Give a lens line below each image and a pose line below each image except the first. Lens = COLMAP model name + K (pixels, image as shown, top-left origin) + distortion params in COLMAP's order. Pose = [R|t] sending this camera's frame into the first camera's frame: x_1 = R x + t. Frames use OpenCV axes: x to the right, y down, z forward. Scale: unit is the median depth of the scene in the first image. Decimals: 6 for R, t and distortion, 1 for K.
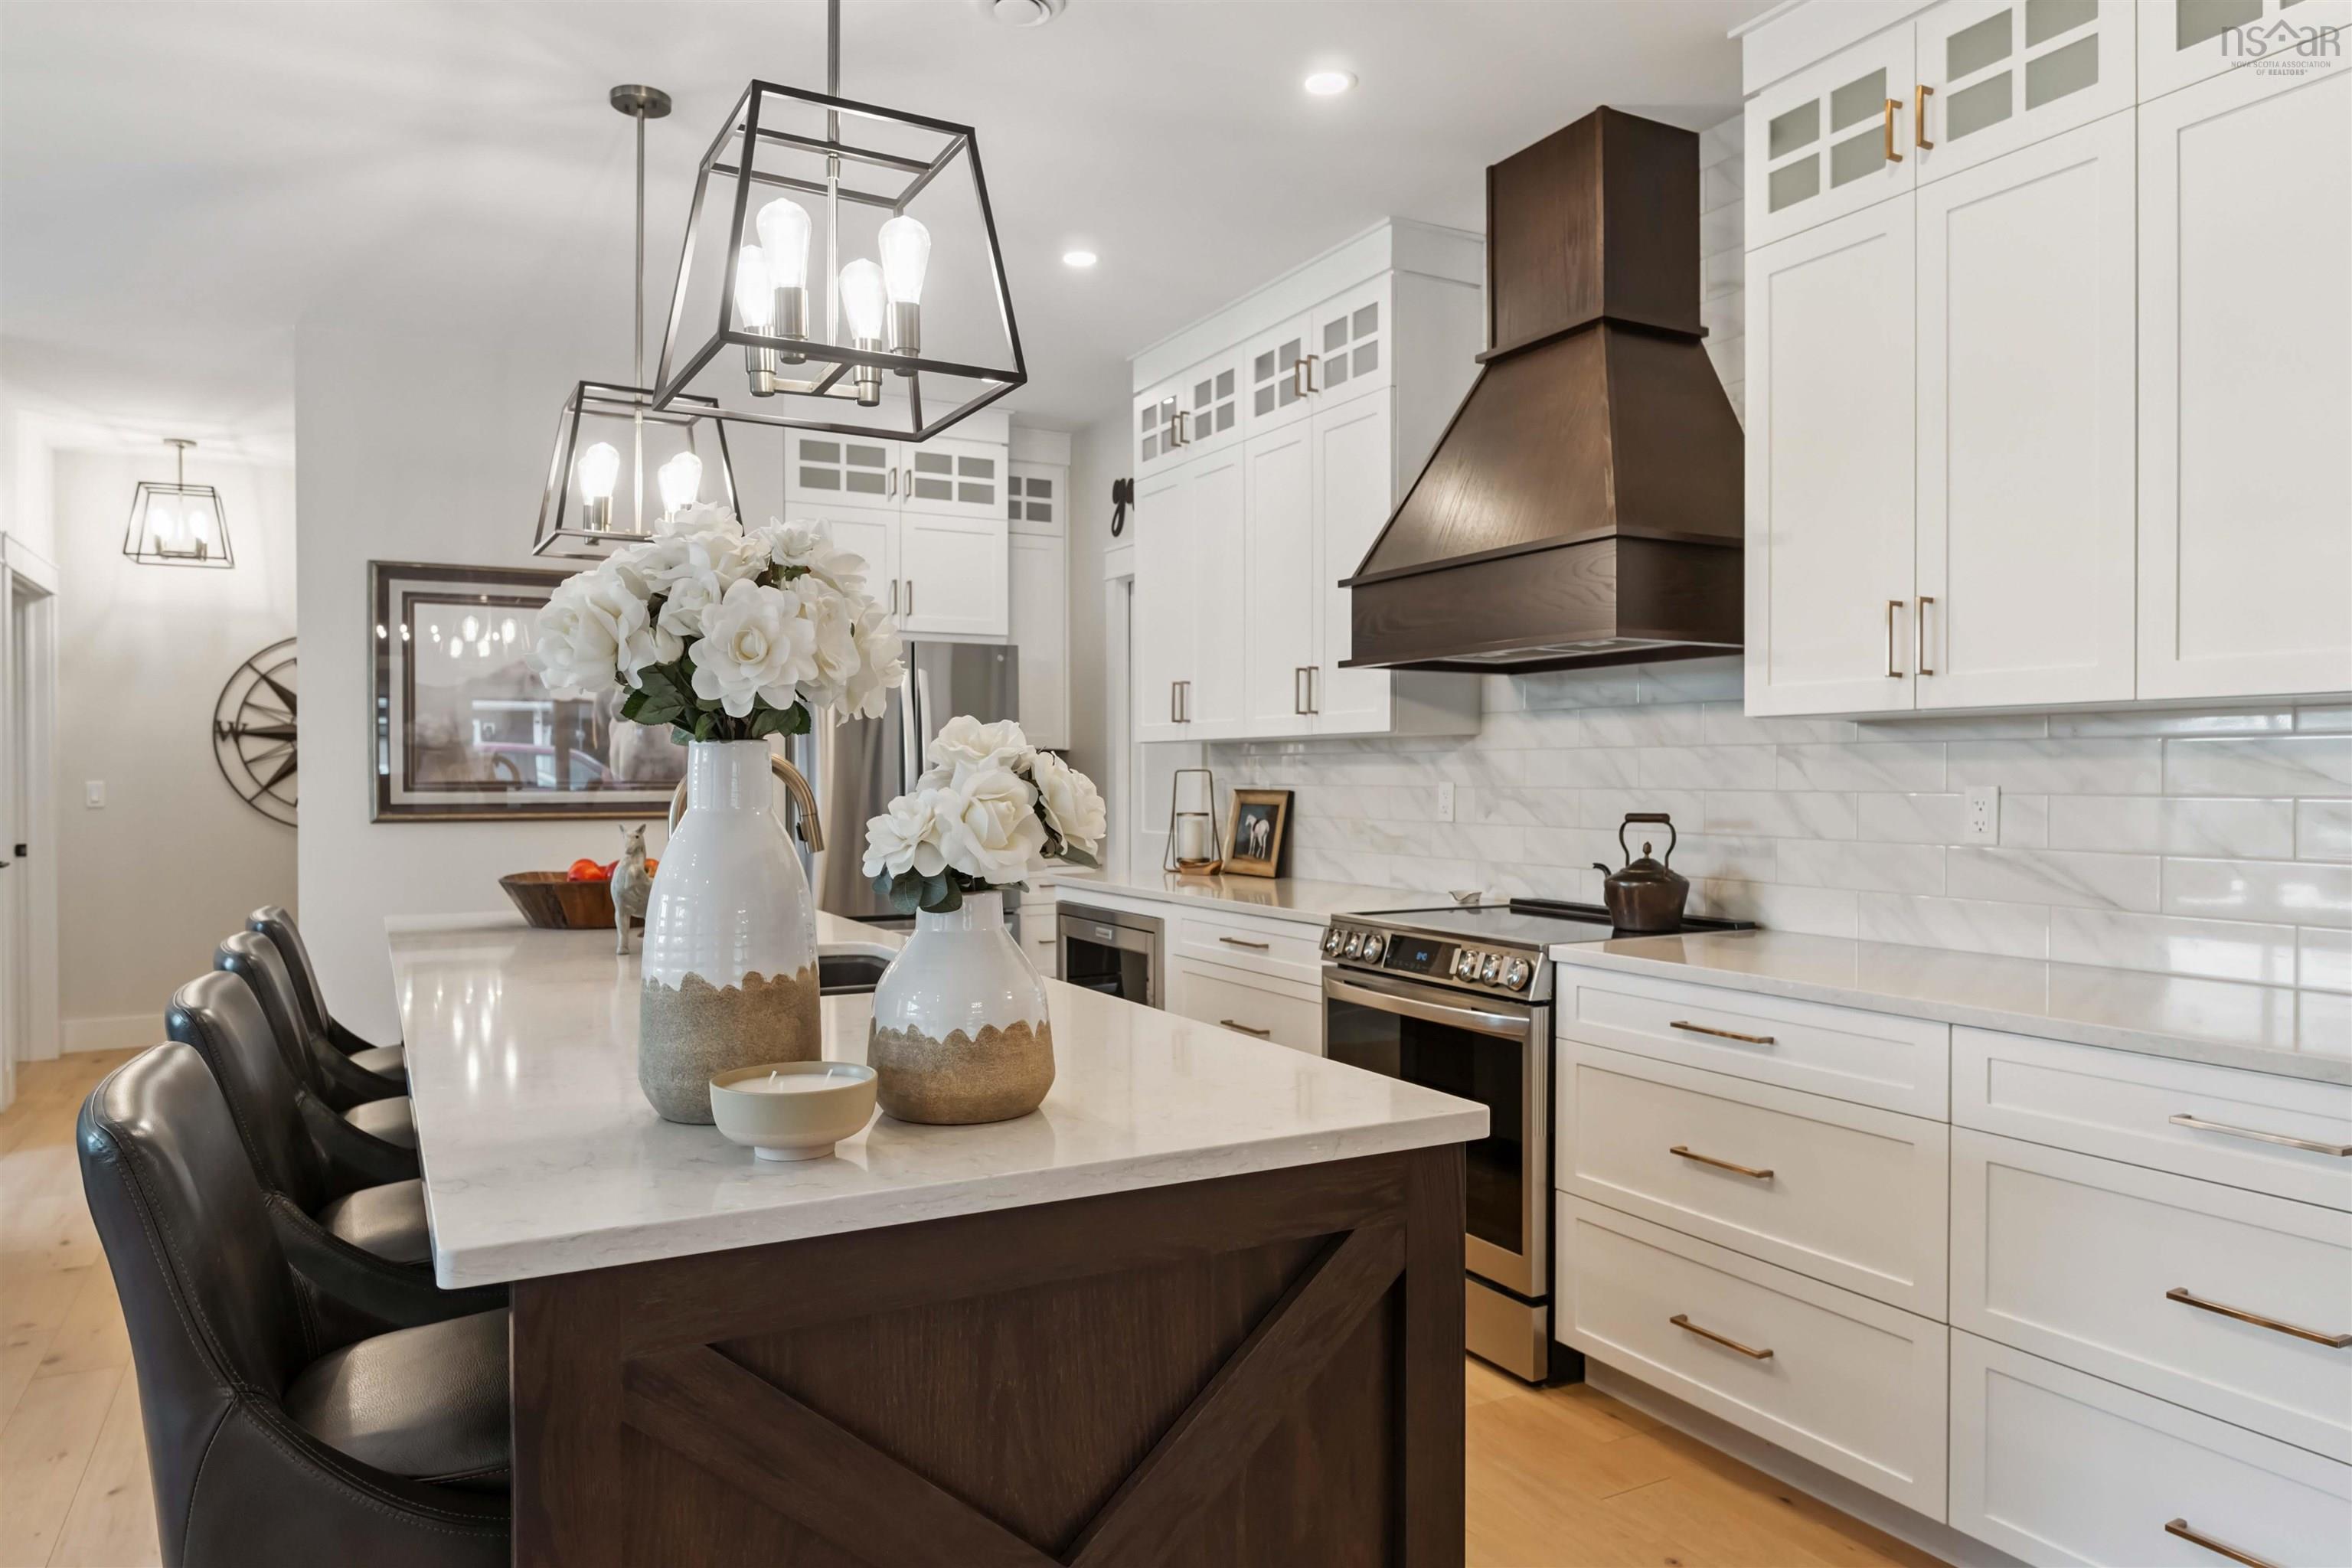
lens RADIAL K [[1514.2, 0, 1181.5], [0, 1514.2, 784.0], [0, 0, 1]] dist [-0.000738, -0.000013]
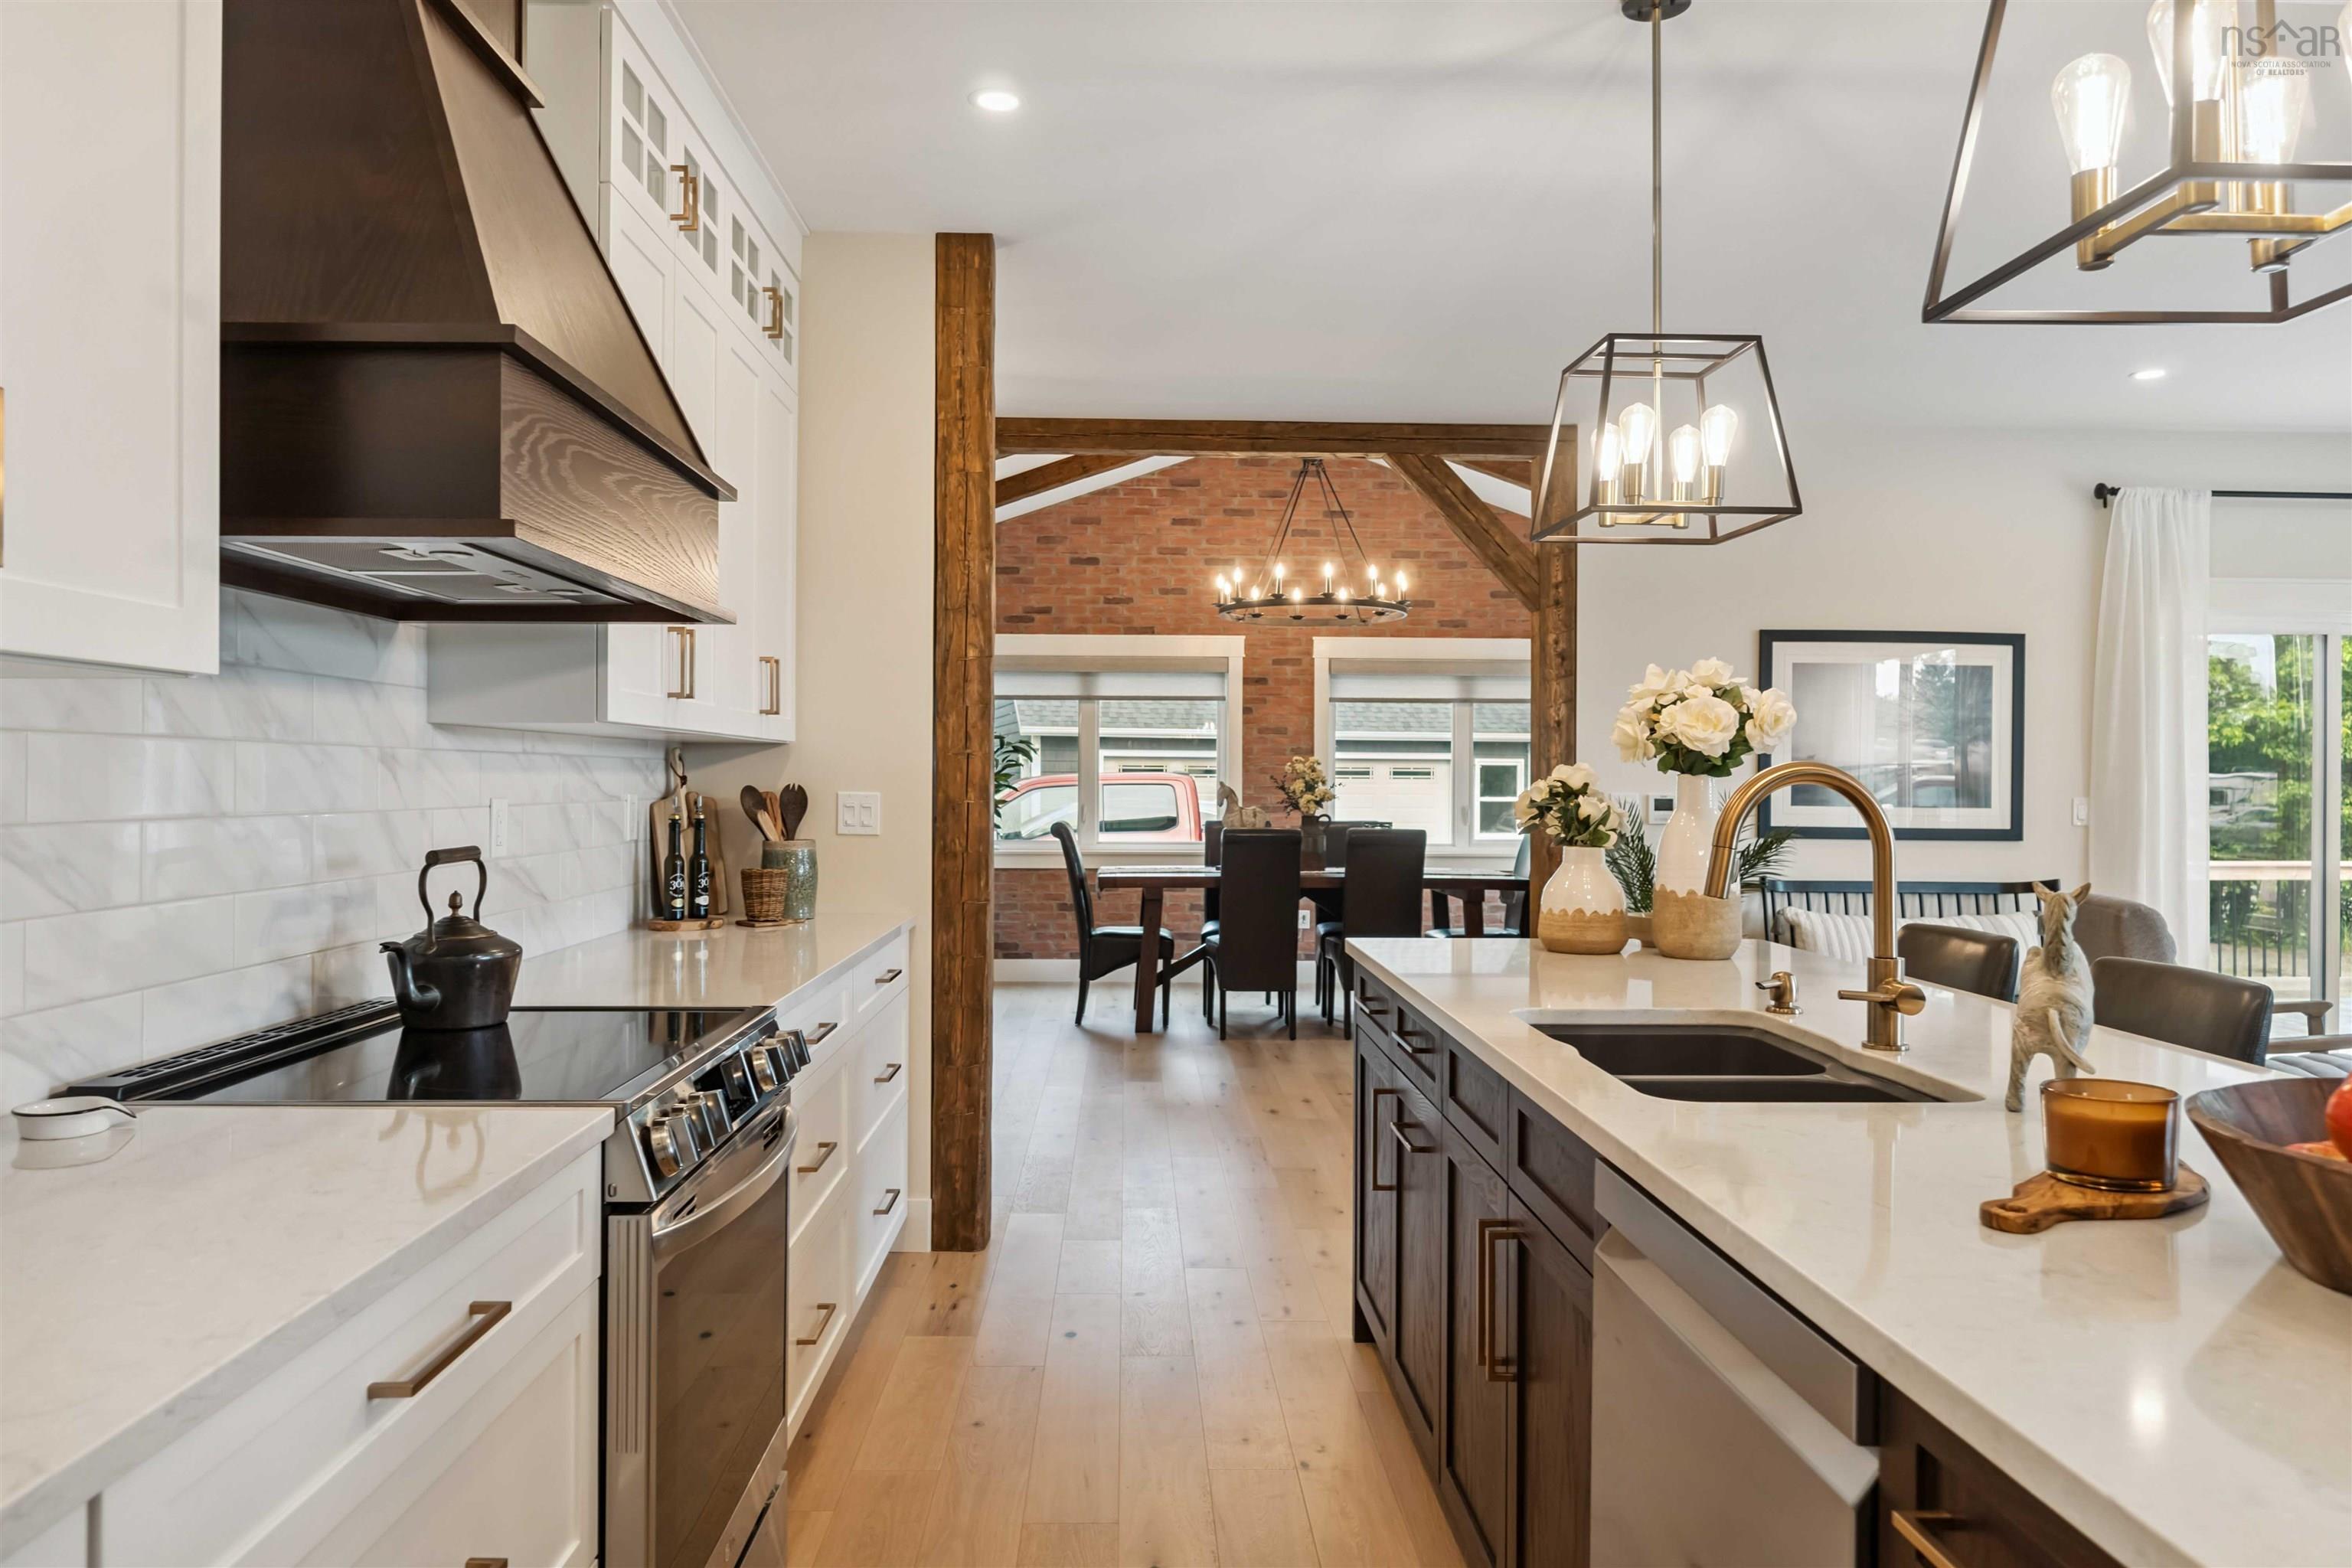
lens RADIAL K [[1592.4, 0, 1177.6], [0, 1592.4, 773.9], [0, 0, 1]] dist [-0.006368, -0.000232]
pose [[-0.891804, -0.001990, 0.452419, -0.274868], [-0.001062, 0.999997, 0.002304, -0.014443], [-0.452422, 0.001574, -0.891803, 1.407605]]
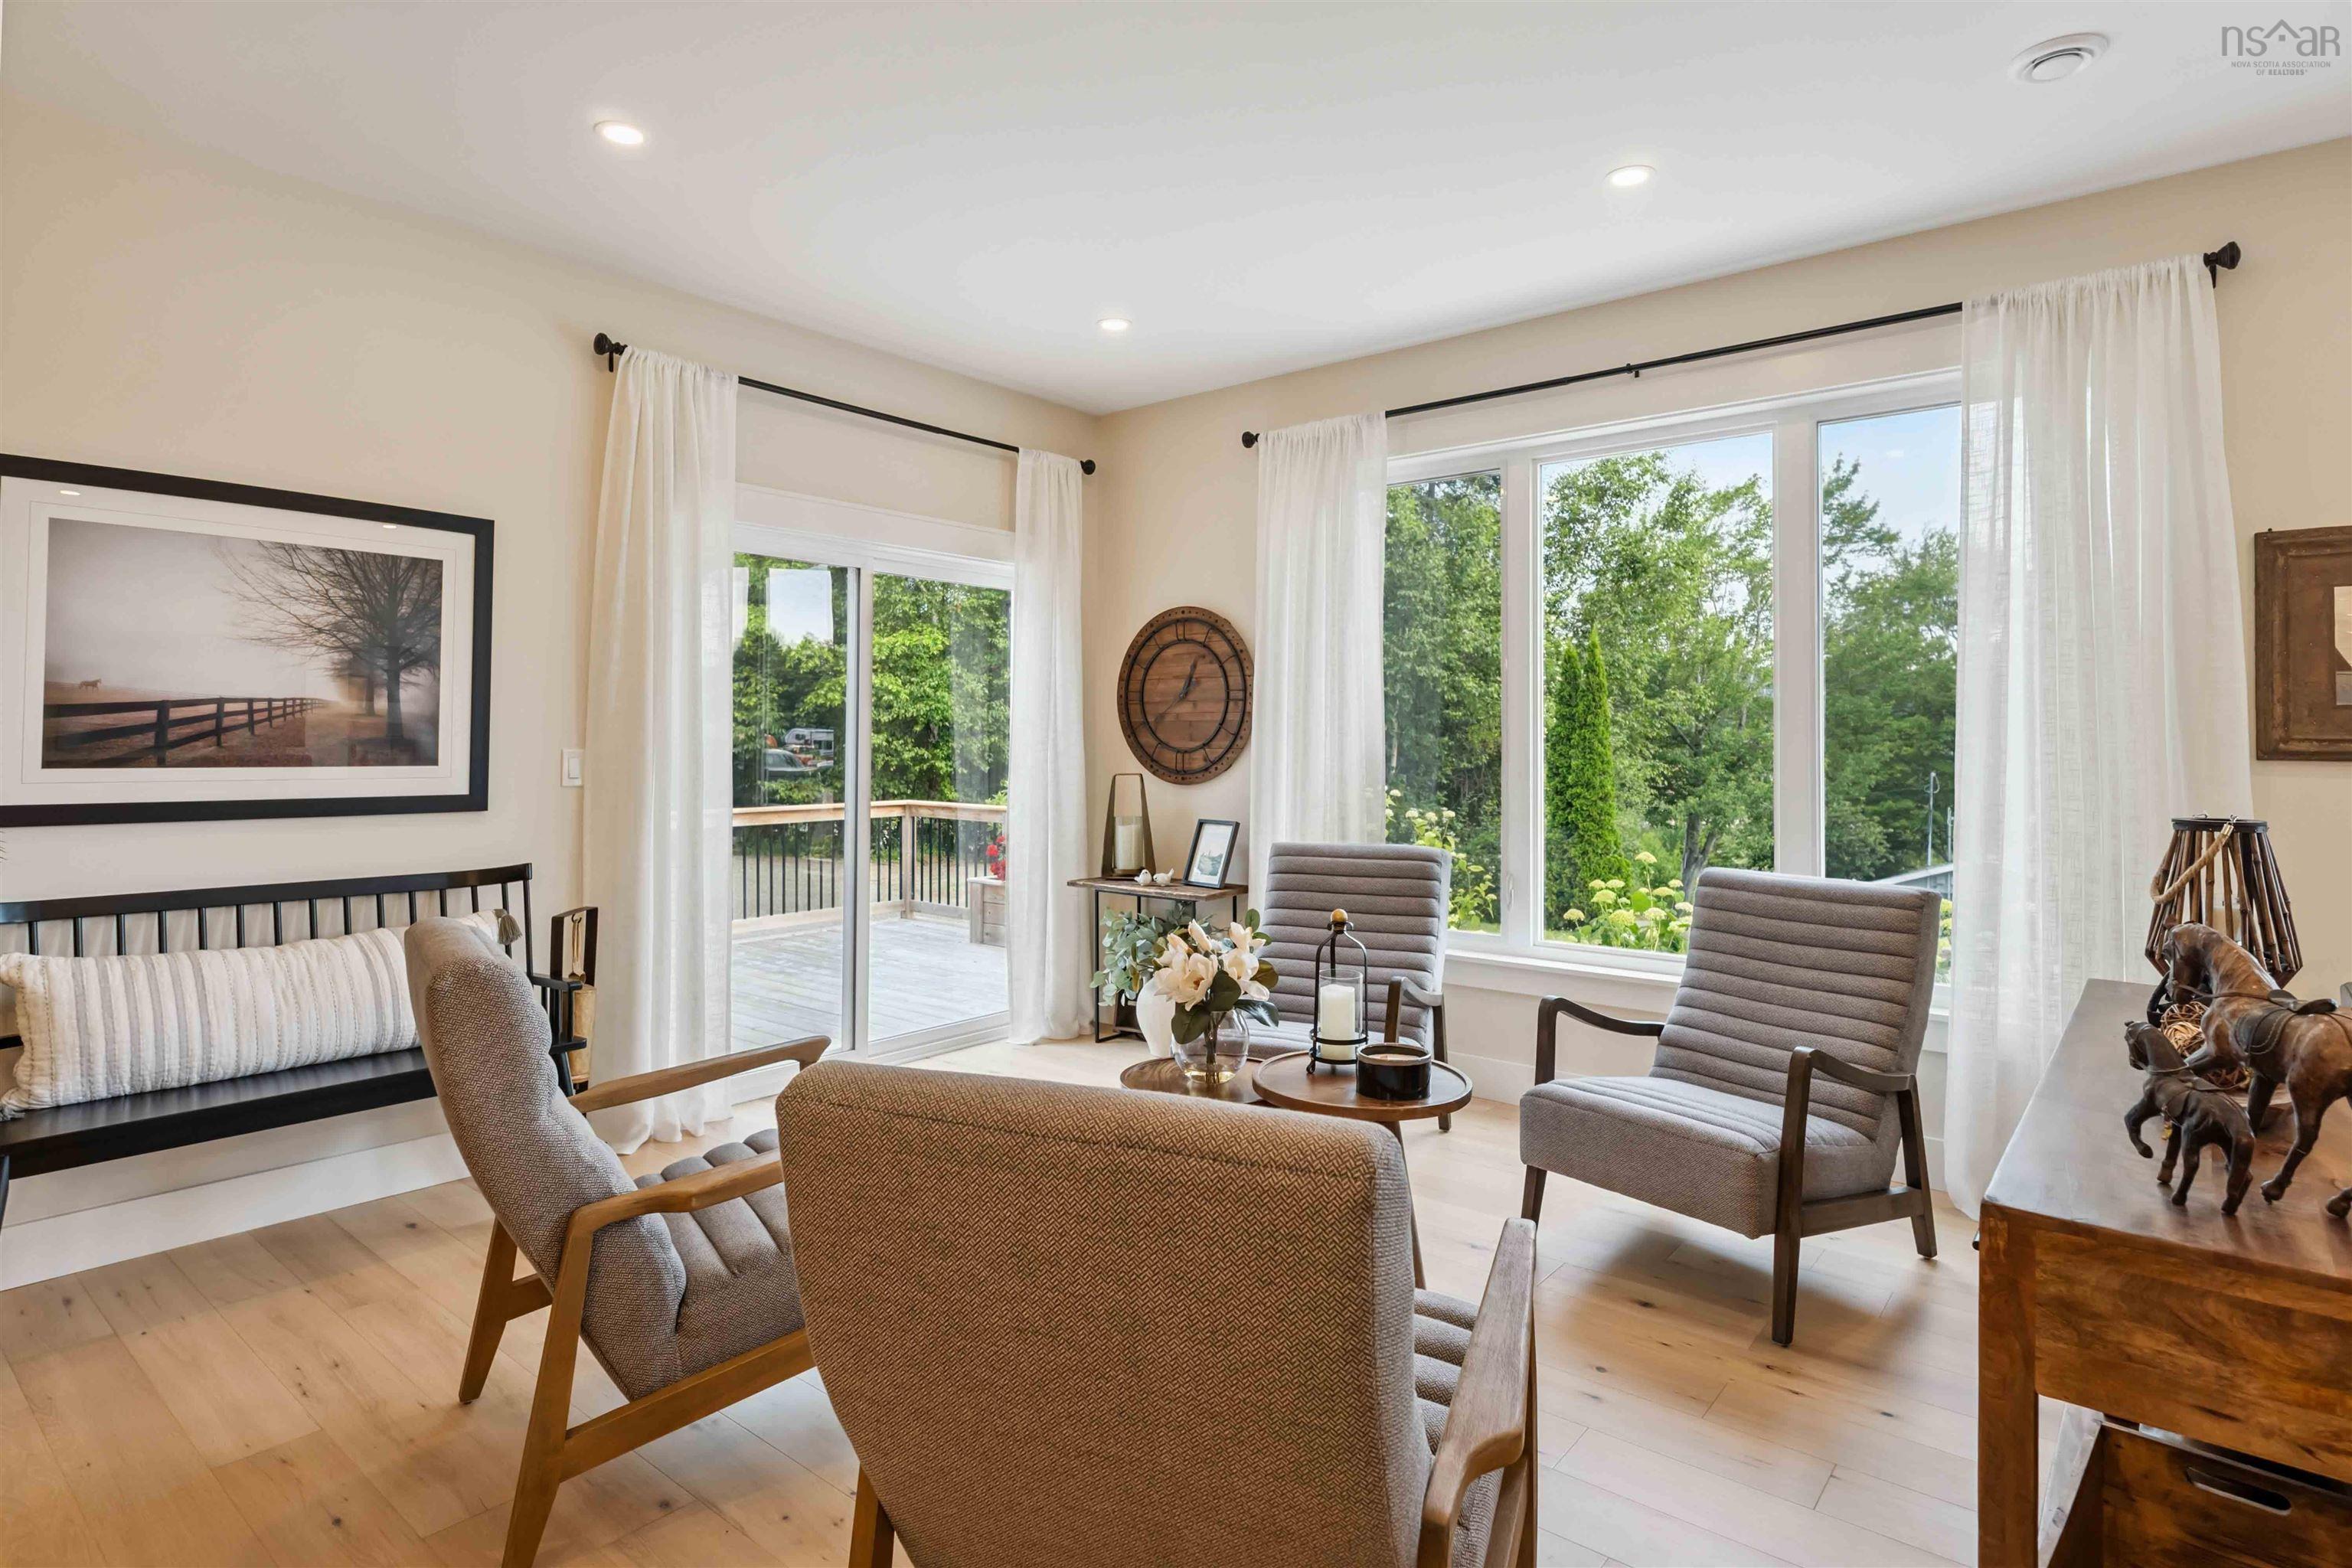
lens RADIAL K [[1218.7, 0, 1181.3], [0, 1218.7, 721.1], [0, 0, 1]] dist [-0.000848, -0.000230]
pose [[-0.928163, -0.007802, -0.372093, -0.472536], [-0.005387, 0.999957, -0.007528, -0.002603], [0.372136, -0.004983, -0.928165, 0.461240]]
